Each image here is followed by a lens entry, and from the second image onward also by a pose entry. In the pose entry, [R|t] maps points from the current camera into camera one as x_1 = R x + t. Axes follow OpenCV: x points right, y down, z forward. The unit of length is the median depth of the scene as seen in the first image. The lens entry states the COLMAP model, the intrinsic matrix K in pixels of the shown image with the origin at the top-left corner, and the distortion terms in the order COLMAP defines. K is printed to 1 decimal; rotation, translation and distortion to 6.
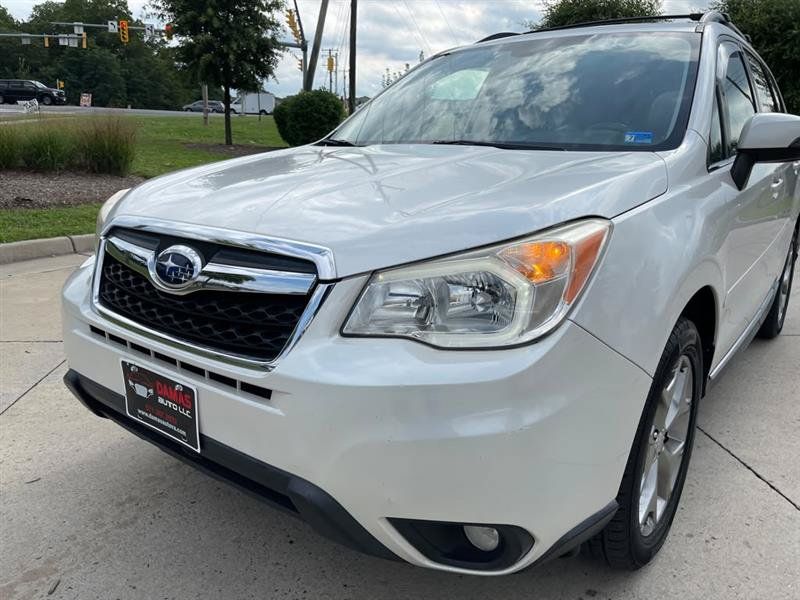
lens RADIAL K [[606.9, 0, 395.9], [0, 606.9, 298.5], [0, 0, 1]] dist [0.075058, -0.113003]
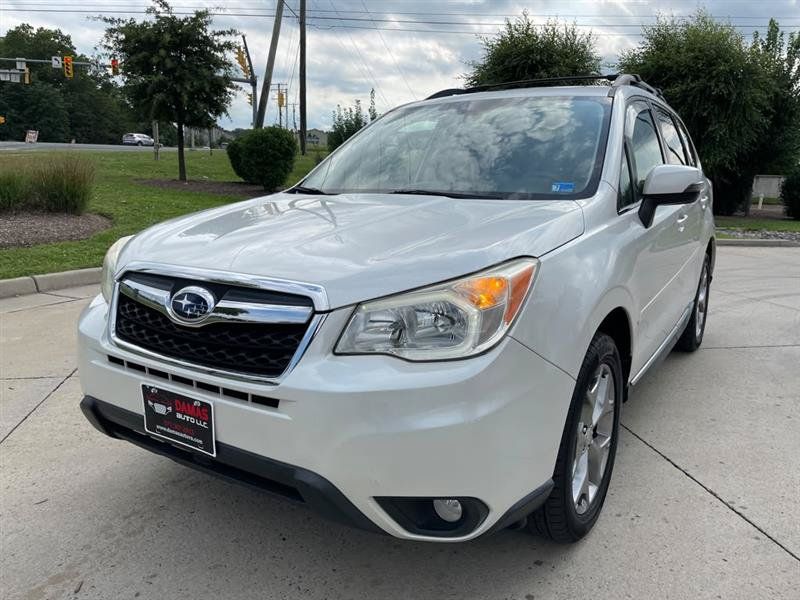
lens RADIAL K [[606.9, 0, 399.1], [0, 606.9, 296.4], [0, 0, 1]] dist [0.075058, -0.113003]
pose [[0.996356, -0.027296, 0.080801, -0.038485], [0.031345, 0.998293, -0.049283, 0.004654], [-0.079318, 0.051637, 0.995511, -0.204473]]
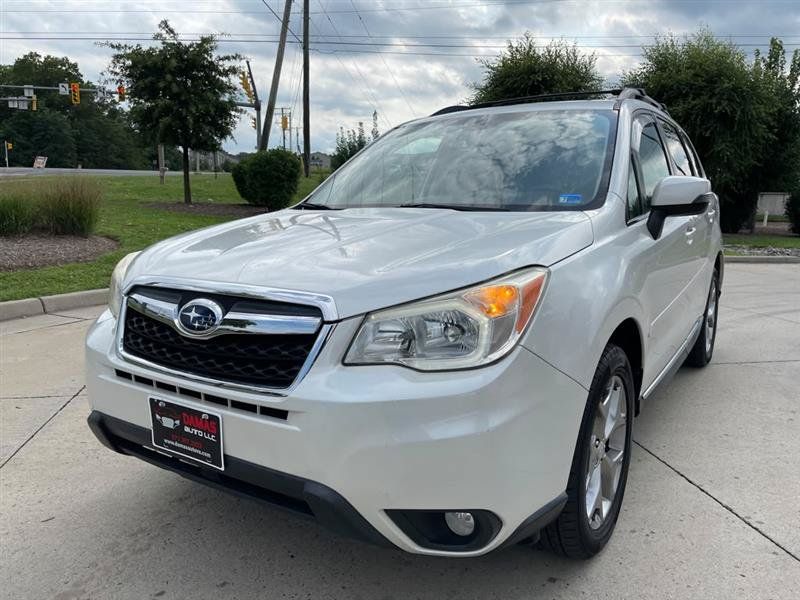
lens RADIAL K [[606.9, 0, 395.3], [0, 606.9, 302.1], [0, 0, 1]] dist [0.075058, -0.113003]
pose [[0.997053, -0.033323, 0.069099, -0.046488], [0.038507, 0.996432, -0.075104, 0.021612], [-0.066350, 0.077543, 0.994779, -0.194061]]
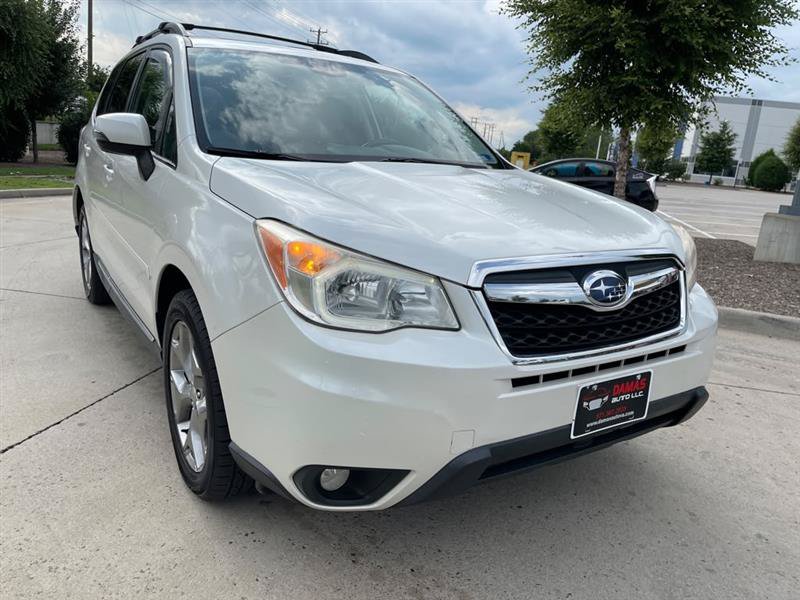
lens RADIAL K [[606.9, 0, 396.2], [0, 606.9, 297.0], [0, 0, 1]] dist [0.075058, -0.113003]
pose [[0.337206, -0.224220, 0.914340, -1.342751], [0.178358, 0.968850, 0.171809, -0.264476], [-0.924381, 0.105145, 0.366694, 0.796798]]
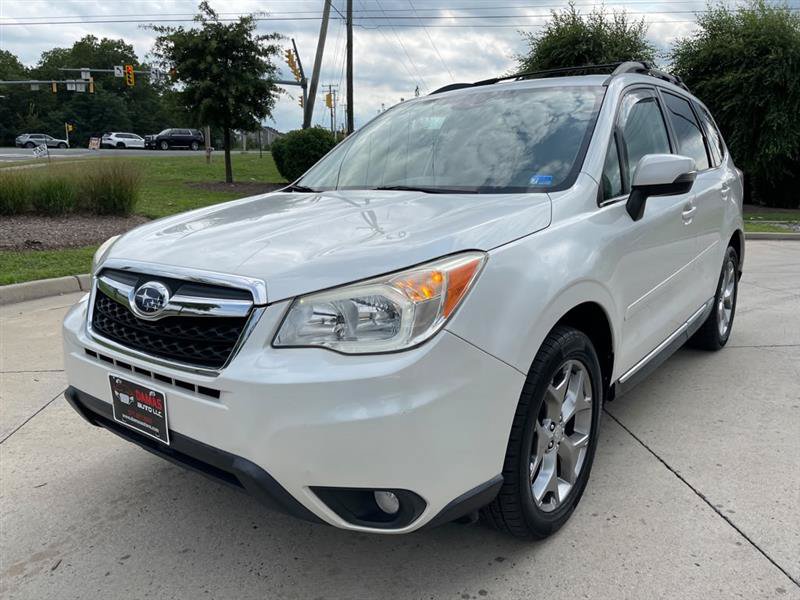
lens RADIAL K [[606.9, 0, 393.3], [0, 606.9, 300.2], [0, 0, 1]] dist [0.075058, -0.113003]
pose [[0.999445, -0.029403, -0.015686, 0.138569], [0.028691, 0.998627, -0.043831, 0.018076], [0.016953, 0.043356, 0.998916, -0.218371]]
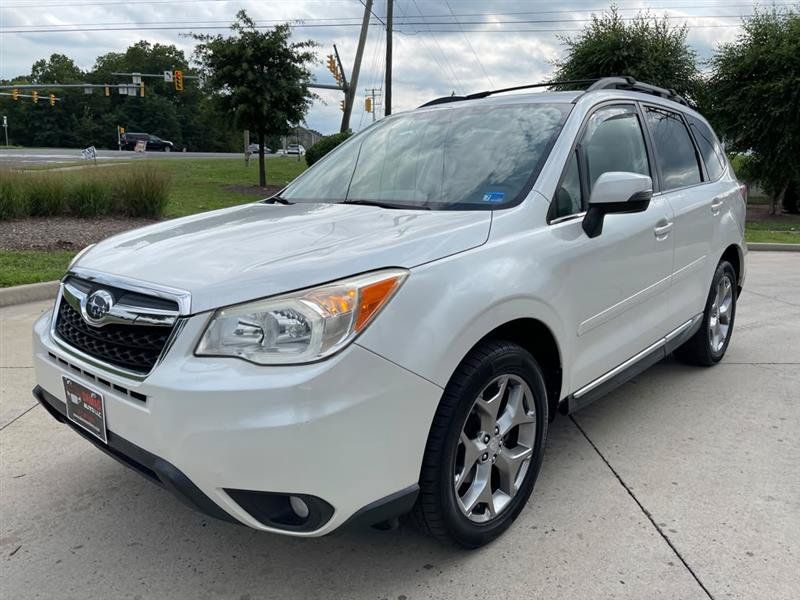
lens RADIAL K [[606.9, 0, 395.7], [0, 606.9, 296.0], [0, 0, 1]] dist [0.075058, -0.113003]
pose [[0.996910, -0.007342, -0.078203, 0.342543], [0.002941, 0.998413, -0.056241, 0.003514], [0.078492, 0.055837, 0.995350, -0.256157]]
